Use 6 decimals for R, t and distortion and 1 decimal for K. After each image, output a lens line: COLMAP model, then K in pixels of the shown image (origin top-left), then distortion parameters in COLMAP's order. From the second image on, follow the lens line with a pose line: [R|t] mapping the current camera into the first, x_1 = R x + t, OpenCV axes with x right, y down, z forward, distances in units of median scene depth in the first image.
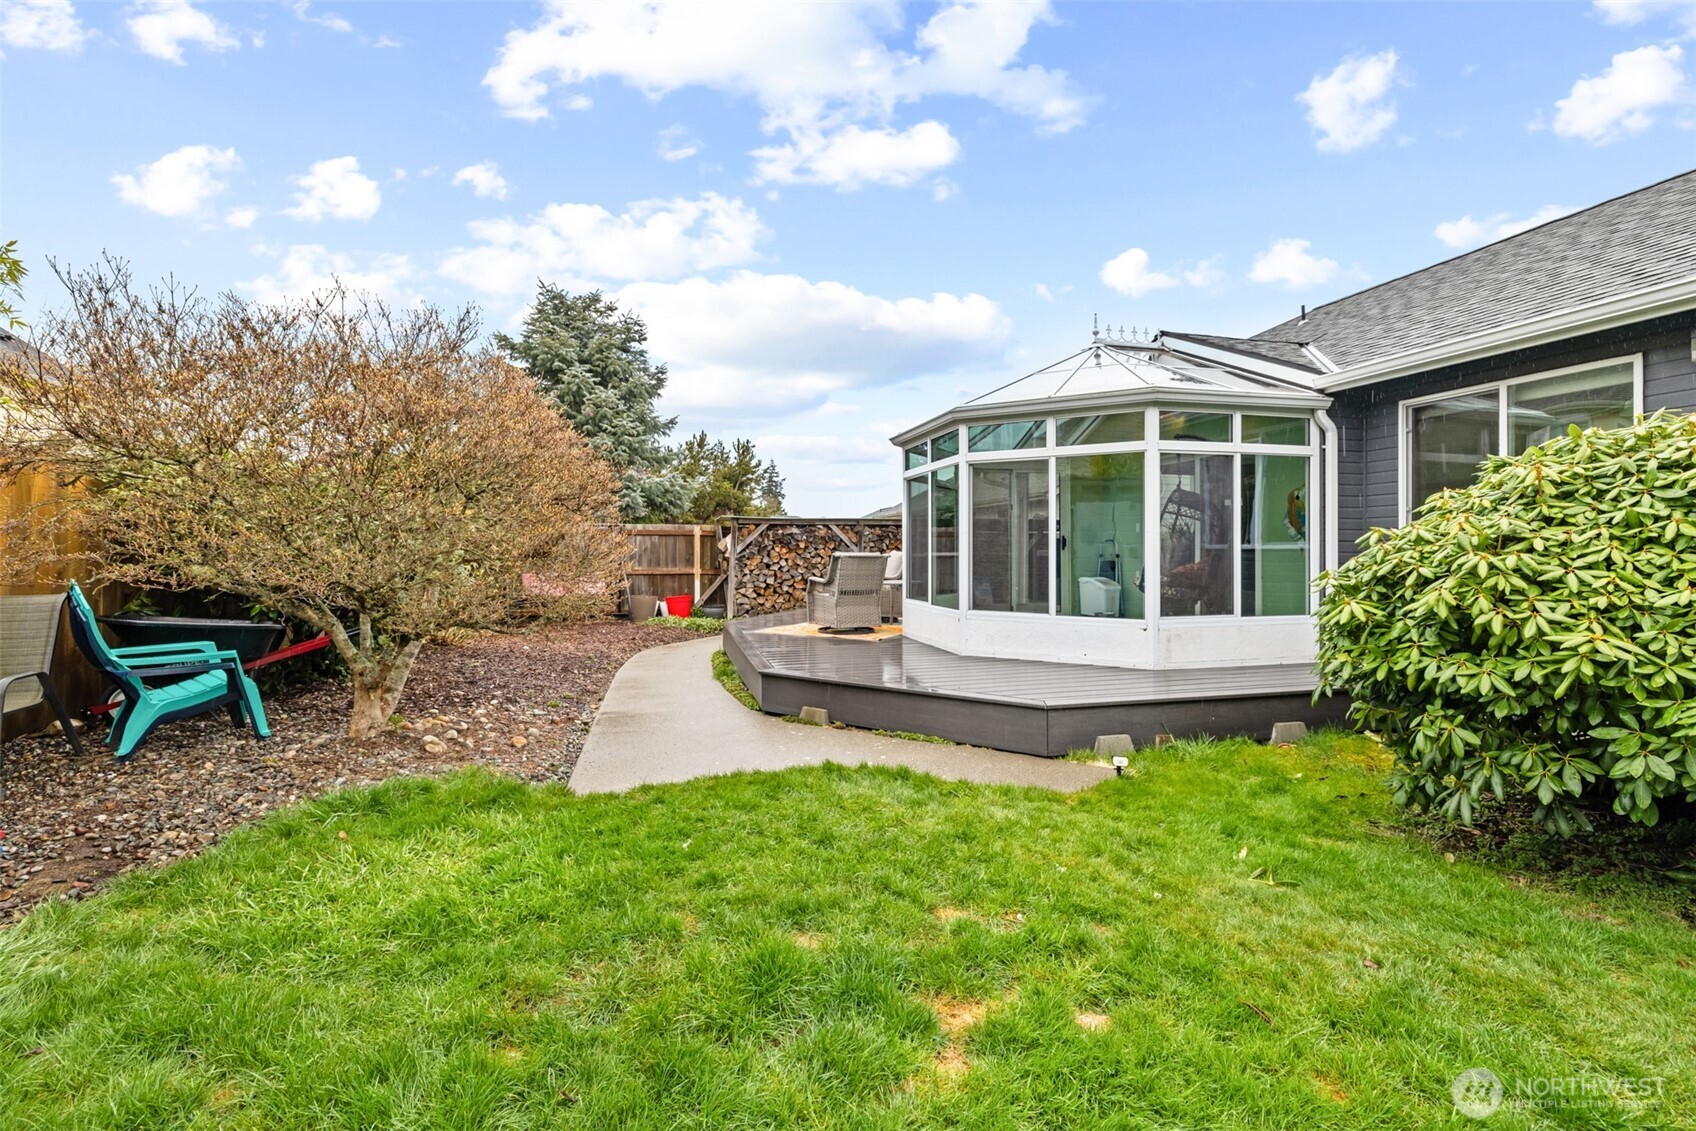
lens RADIAL K [[733.7, 0, 844.7], [0, 733.7, 551.9], [0, 0, 1]] dist [0.000073, -0.000361]
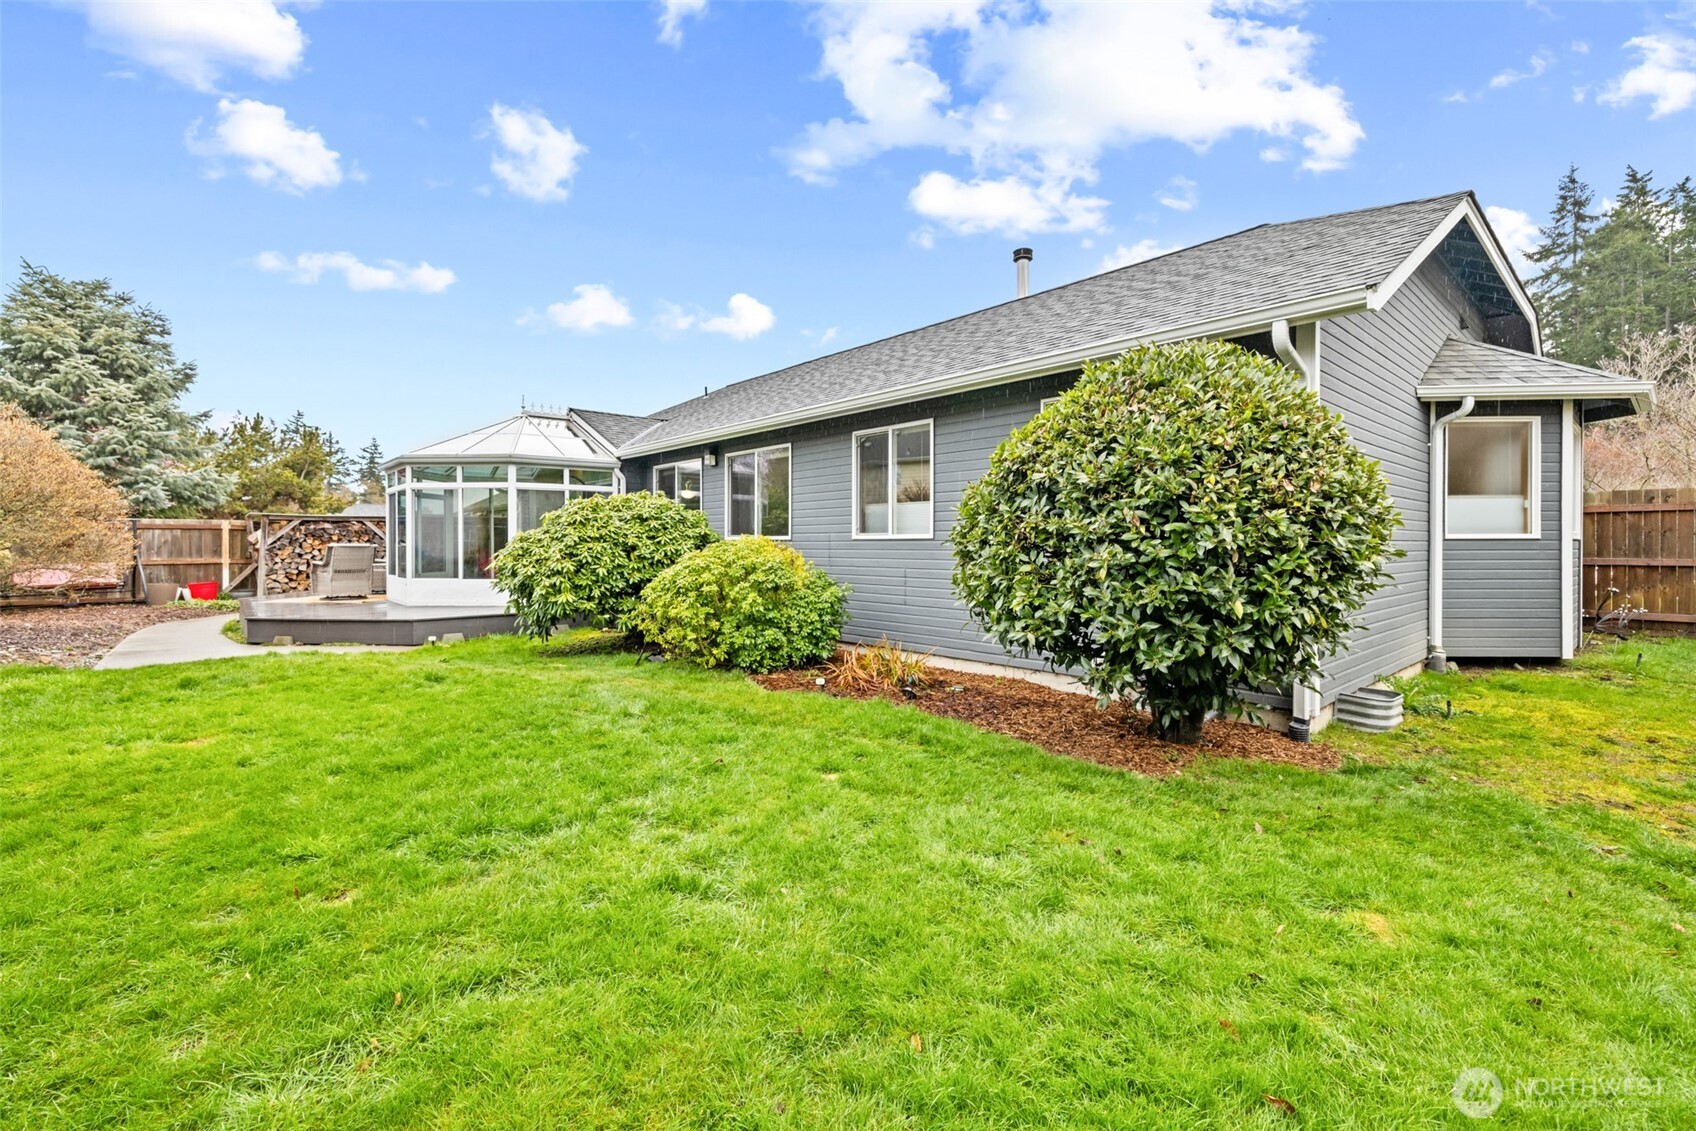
lens RADIAL K [[733.7, 0, 851.3], [0, 733.7, 543.1], [0, 0, 1]] dist [0.000073, -0.000361]
pose [[0.891463, -0.003654, 0.453079, 0.319538], [0.003574, 0.999993, 0.001034, 0.002578], [-0.453080, 0.000698, 0.891470, -0.972176]]
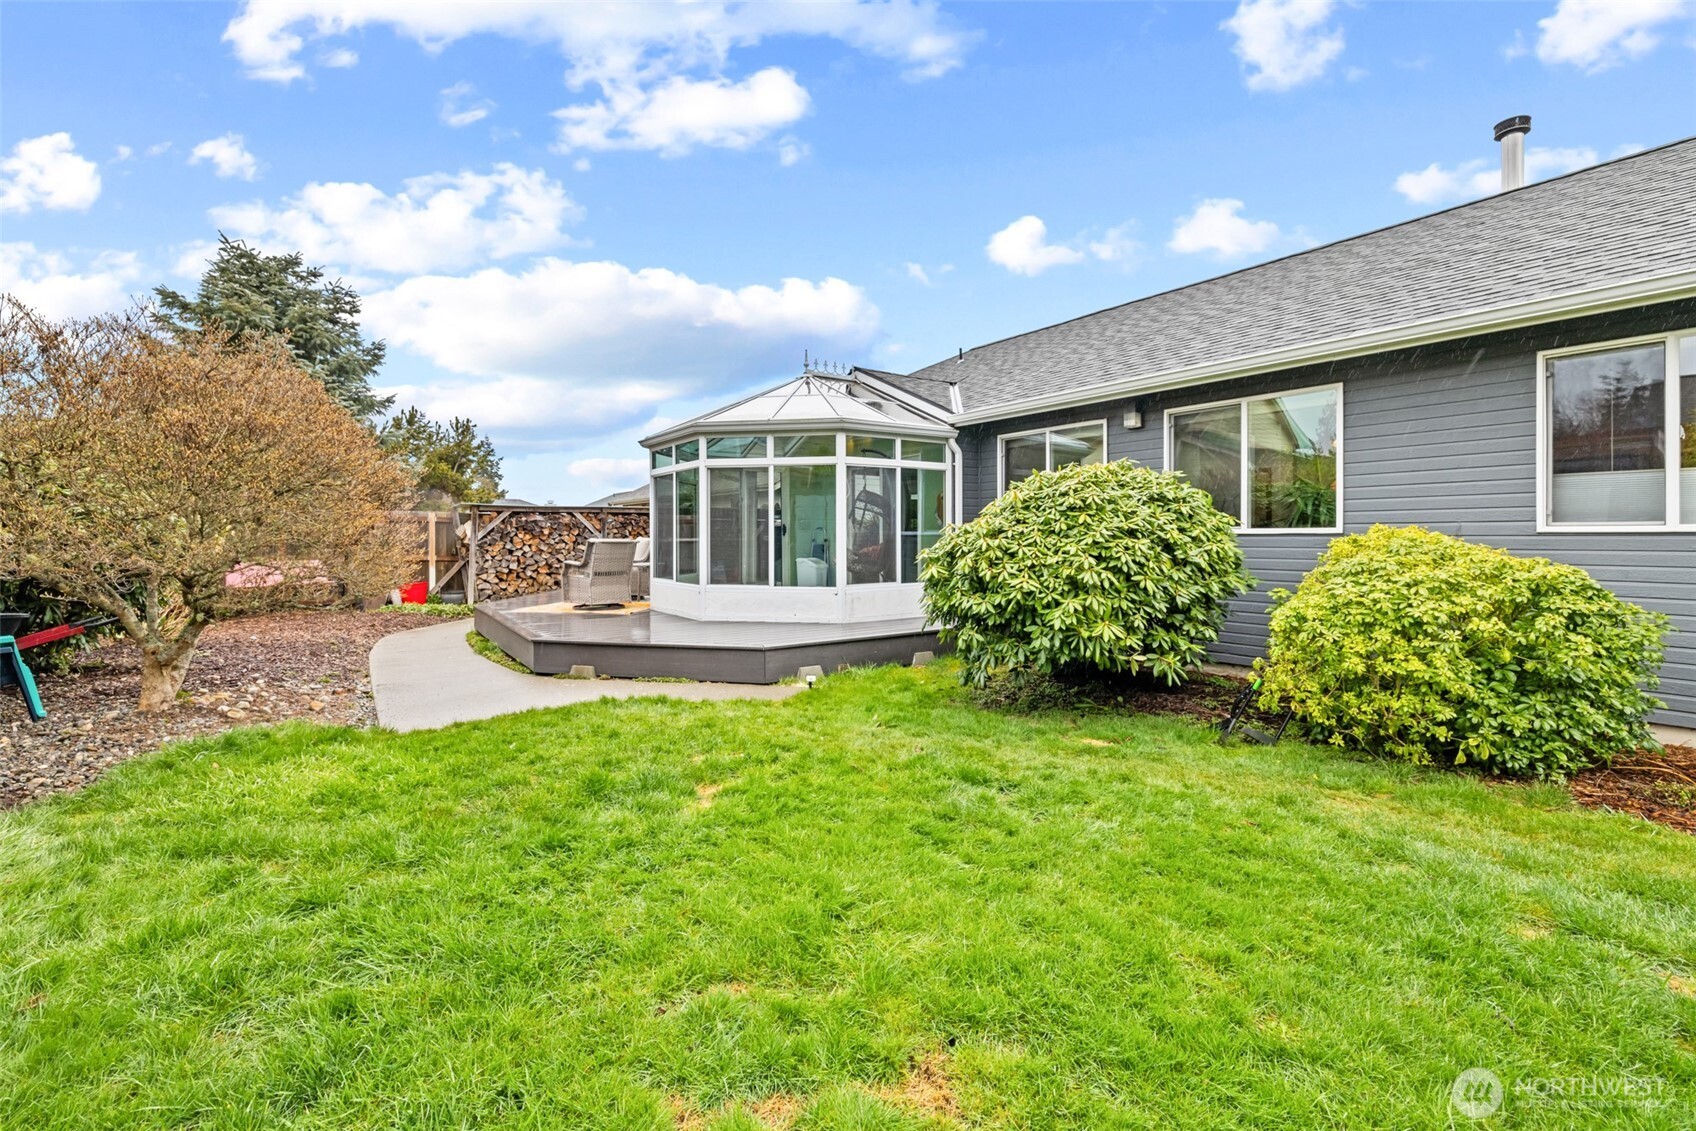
lens RADIAL K [[733.7, 0, 839.5], [0, 733.7, 536.7], [0, 0, 1]] dist [0.000073, -0.000361]
pose [[0.939009, -0.003889, 0.343870, -0.052663], [0.003813, 0.999992, 0.000896, -0.002618], [-0.343871, 0.000470, 0.939017, -0.269963]]
